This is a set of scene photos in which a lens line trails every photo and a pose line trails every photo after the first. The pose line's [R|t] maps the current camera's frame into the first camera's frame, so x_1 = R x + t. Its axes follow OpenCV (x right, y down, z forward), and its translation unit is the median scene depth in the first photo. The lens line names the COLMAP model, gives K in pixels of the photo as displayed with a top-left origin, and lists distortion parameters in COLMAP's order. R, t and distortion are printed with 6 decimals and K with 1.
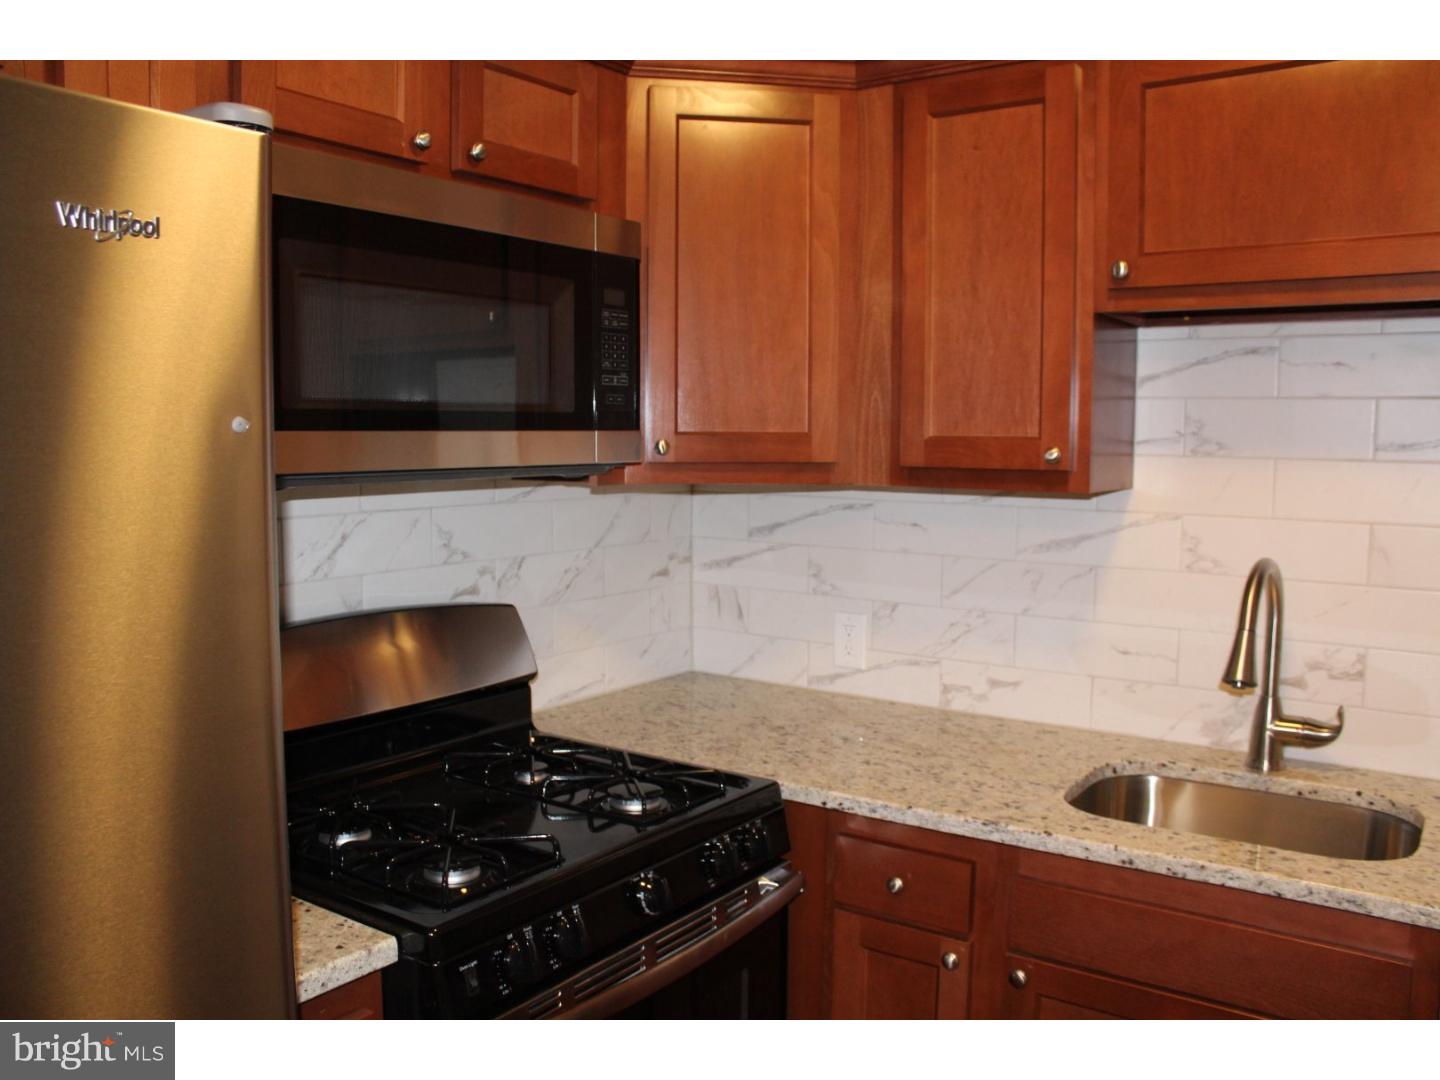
lens RADIAL K [[1184.9, 0, 720.0], [0, 1184.9, 540.0], [0, 0, 1]] dist [-0.151903, 0.116553]
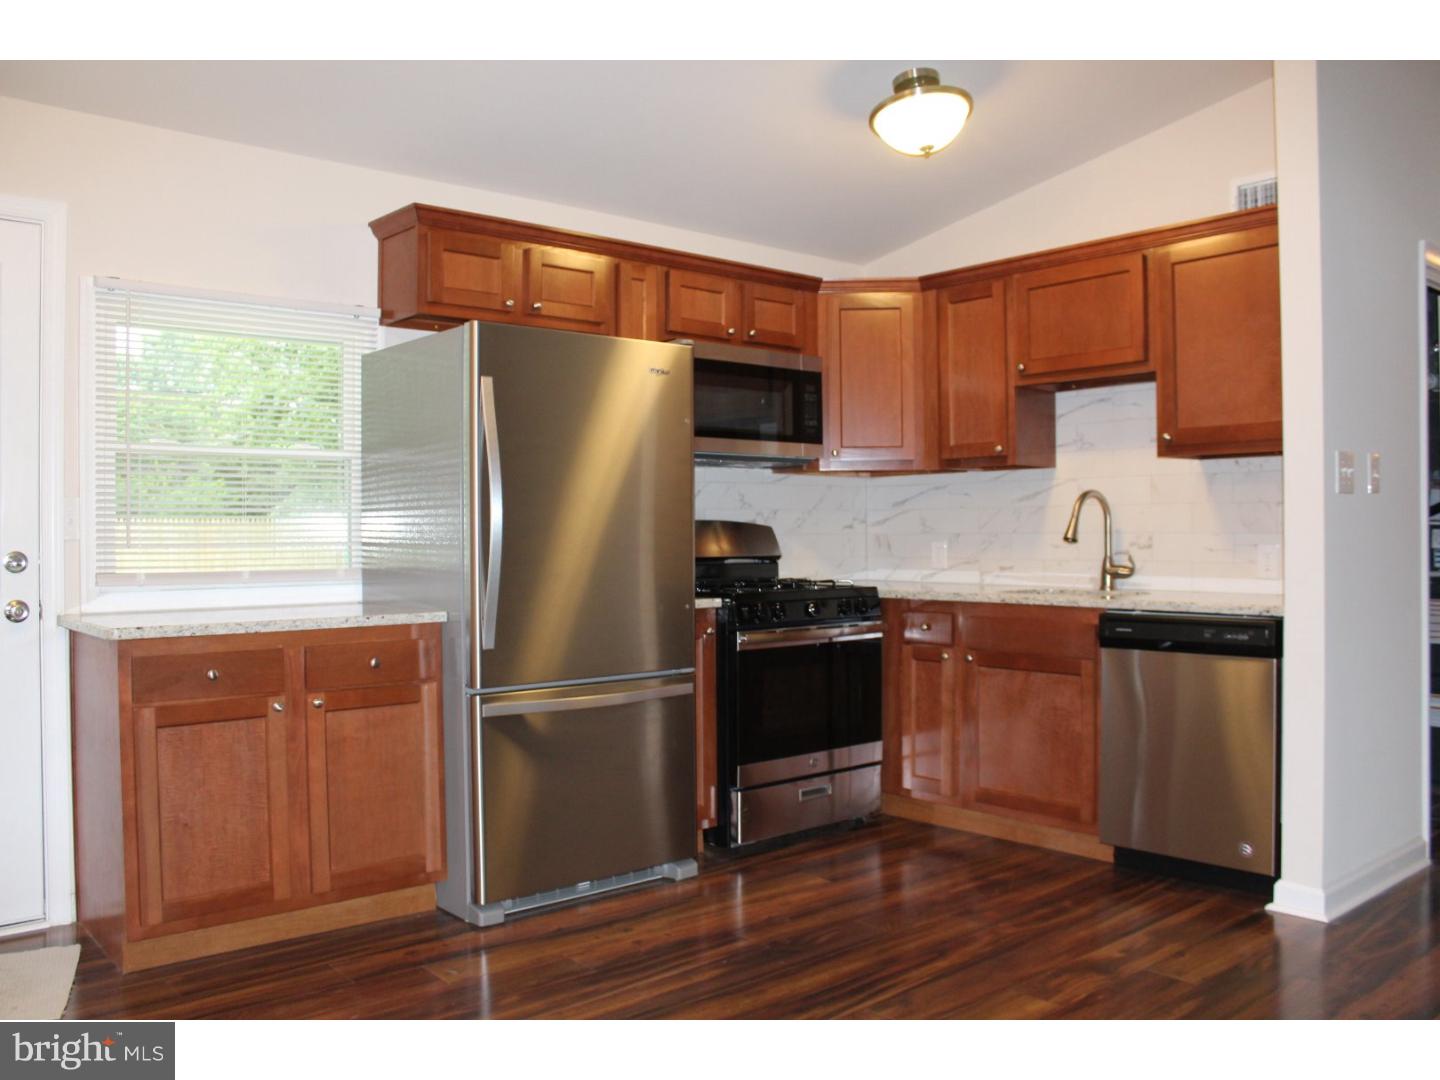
lens RADIAL K [[1184.9, 0, 720.0], [0, 1184.9, 540.0], [0, 0, 1]] dist [-0.151903, 0.116553]
pose [[0.968086, -0.011549, -0.250350, 0.308073], [-0.009075, 0.996667, -0.081069, 0.276866], [0.250452, 0.080754, 0.964755, -1.250112]]
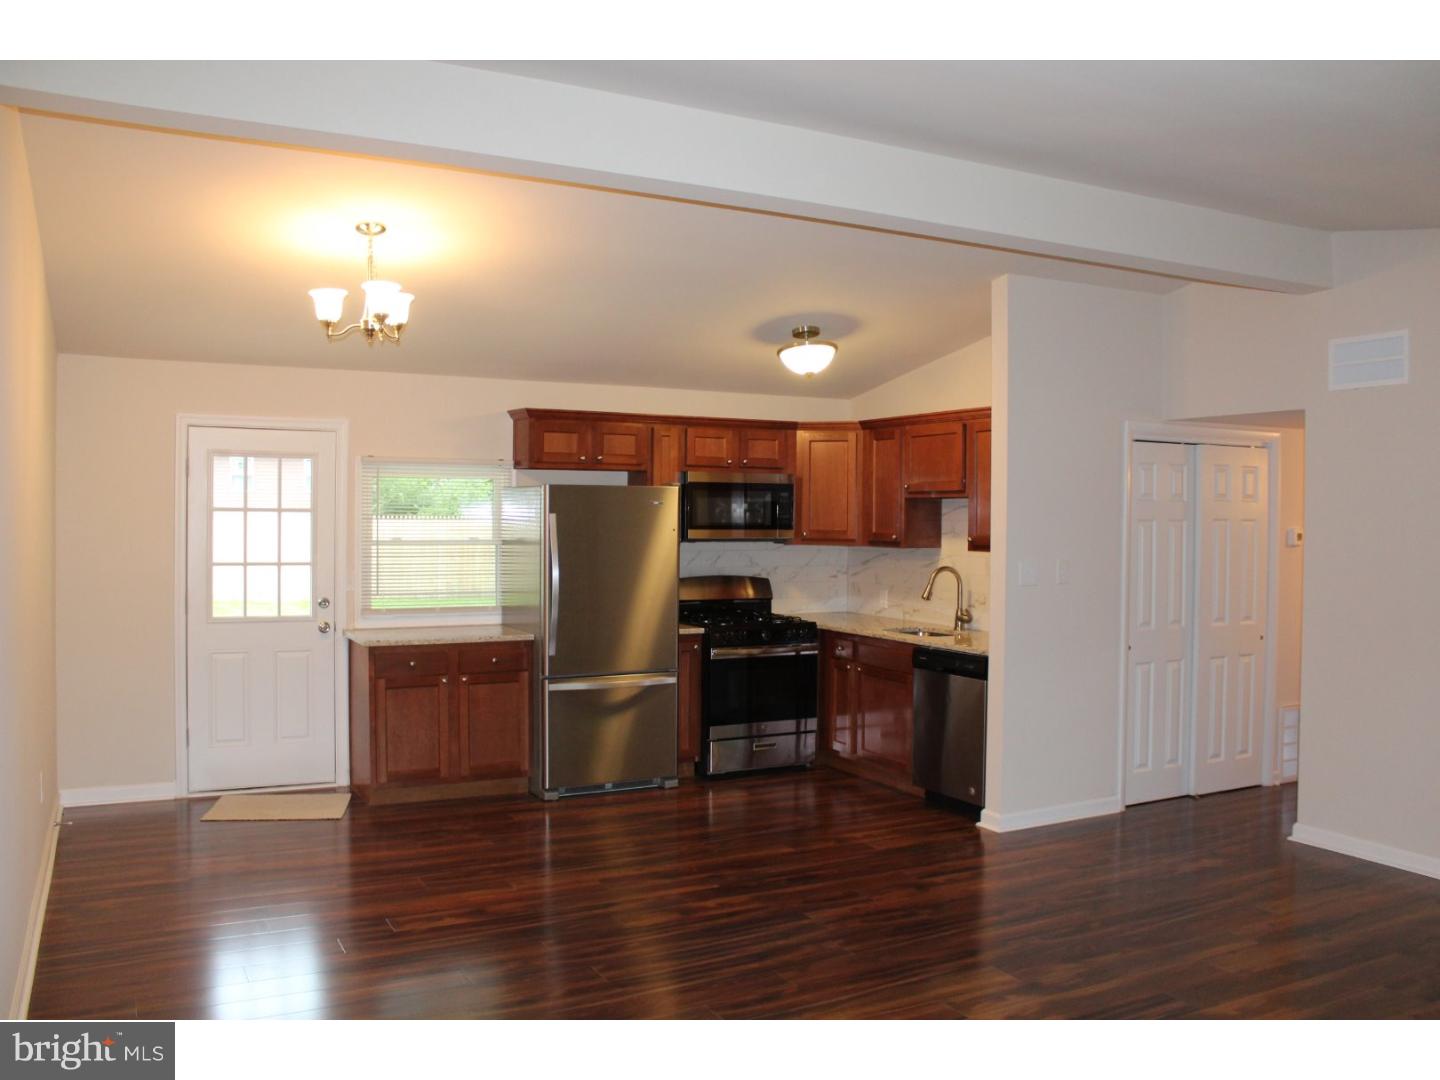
lens RADIAL K [[1184.9, 0, 720.0], [0, 1184.9, 540.0], [0, 0, 1]] dist [-0.151903, 0.116553]
pose [[0.889159, 0.010577, -0.457477, 1.371563], [-0.042906, 0.997256, -0.060335, 0.166684], [0.455583, 0.073276, 0.887172, -2.302783]]
